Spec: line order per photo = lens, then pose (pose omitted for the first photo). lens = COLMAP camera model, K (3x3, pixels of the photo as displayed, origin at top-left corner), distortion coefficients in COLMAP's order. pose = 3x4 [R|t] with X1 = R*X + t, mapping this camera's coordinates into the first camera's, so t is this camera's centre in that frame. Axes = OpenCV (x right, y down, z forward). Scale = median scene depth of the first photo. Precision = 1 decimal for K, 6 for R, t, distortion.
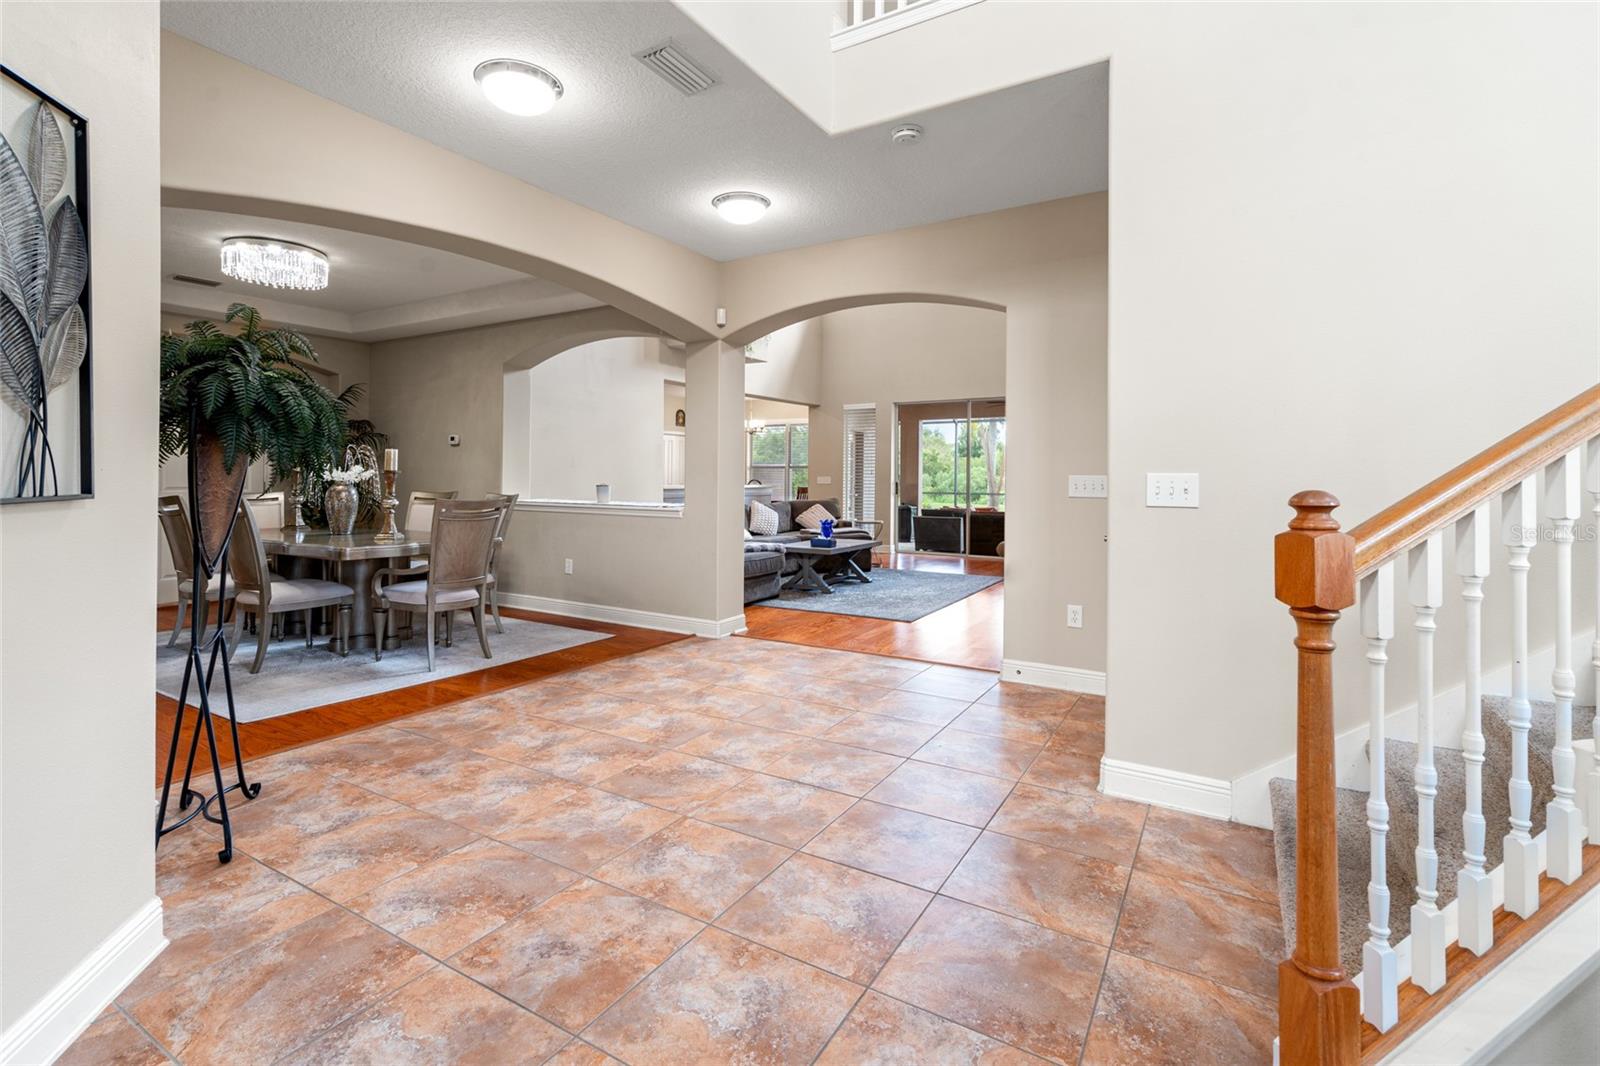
lens RADIAL K [[731.9, 0, 799.7], [0, 731.9, 471.4], [0, 0, 1]] dist [0.005860, 0.000414]
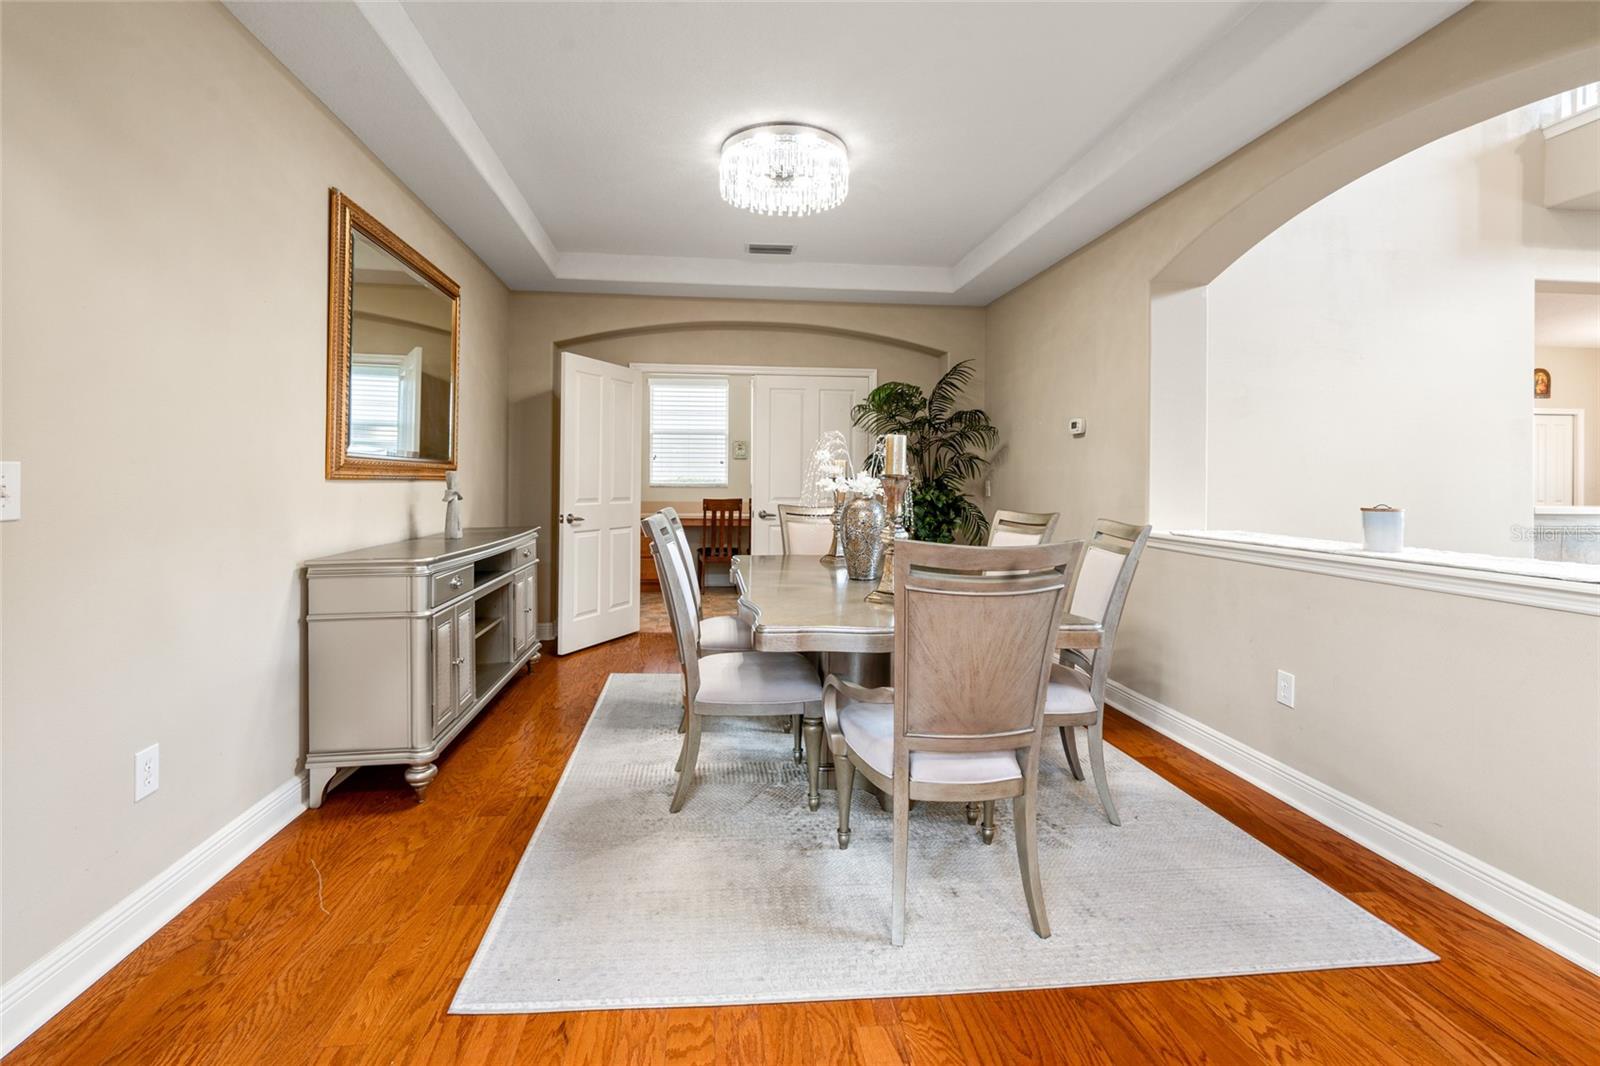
lens RADIAL K [[731.9, 0, 790.2], [0, 731.9, 478.9], [0, 0, 1]] dist [0.005860, 0.000414]
pose [[0.601398, -0.005324, -0.798932, -0.158771], [0.002469, 0.999985, -0.004805, 0.003945], [0.798946, 0.000918, 0.601402, 0.556577]]
